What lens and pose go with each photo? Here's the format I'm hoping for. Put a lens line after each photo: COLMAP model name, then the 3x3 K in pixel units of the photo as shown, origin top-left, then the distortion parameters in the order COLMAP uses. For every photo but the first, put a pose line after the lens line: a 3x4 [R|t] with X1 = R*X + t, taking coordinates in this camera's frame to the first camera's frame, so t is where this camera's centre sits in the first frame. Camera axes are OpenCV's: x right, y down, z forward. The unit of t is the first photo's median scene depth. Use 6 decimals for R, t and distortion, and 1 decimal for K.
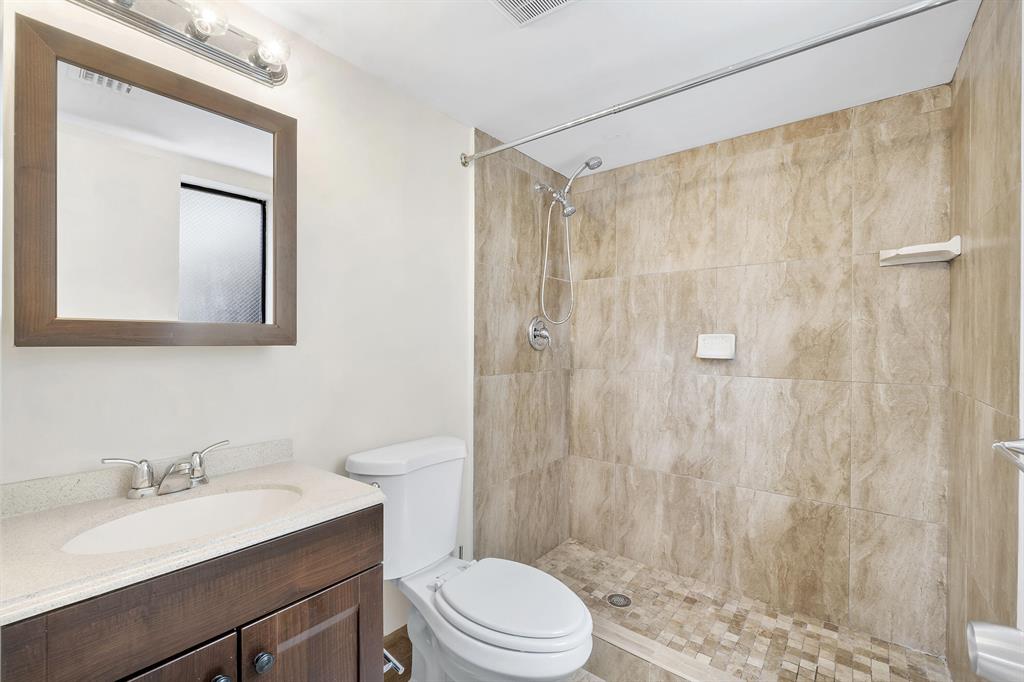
lens RADIAL K [[441.7, 0, 512.1], [0, 441.7, 338.9], [0, 0, 1]] dist [-0.009856, 0.000241]
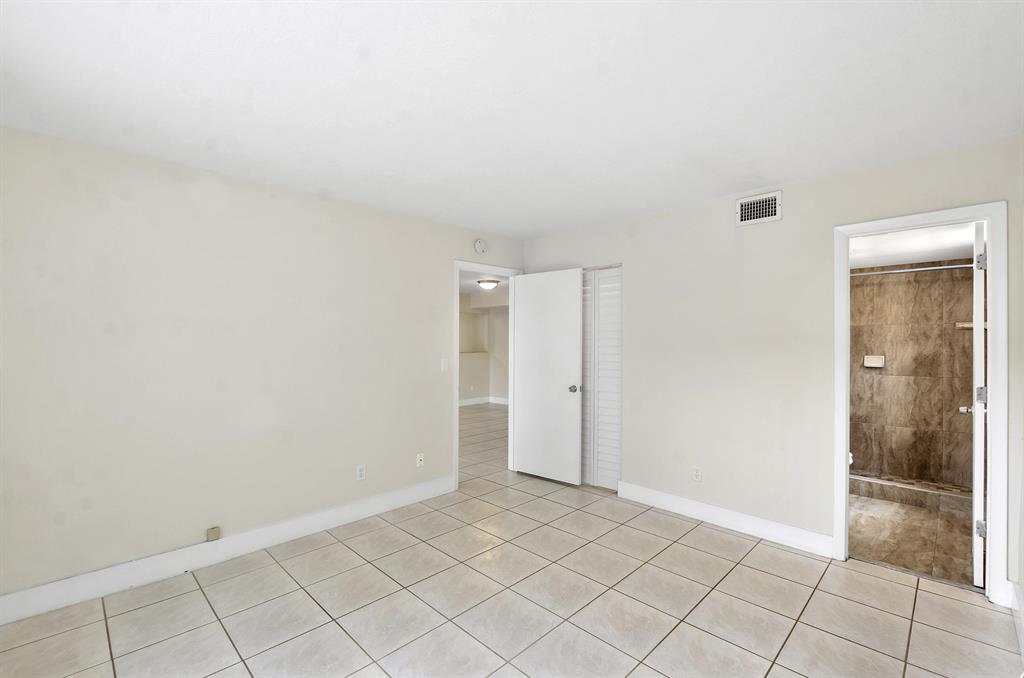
lens RADIAL K [[441.7, 0, 511.6], [0, 441.7, 342.7], [0, 0, 1]] dist [-0.009856, 0.000241]
pose [[0.994230, 0.003017, -0.107228, -1.188122], [-0.003950, 0.999956, -0.008490, -0.054045], [0.107198, 0.008865, 0.994198, -1.473525]]
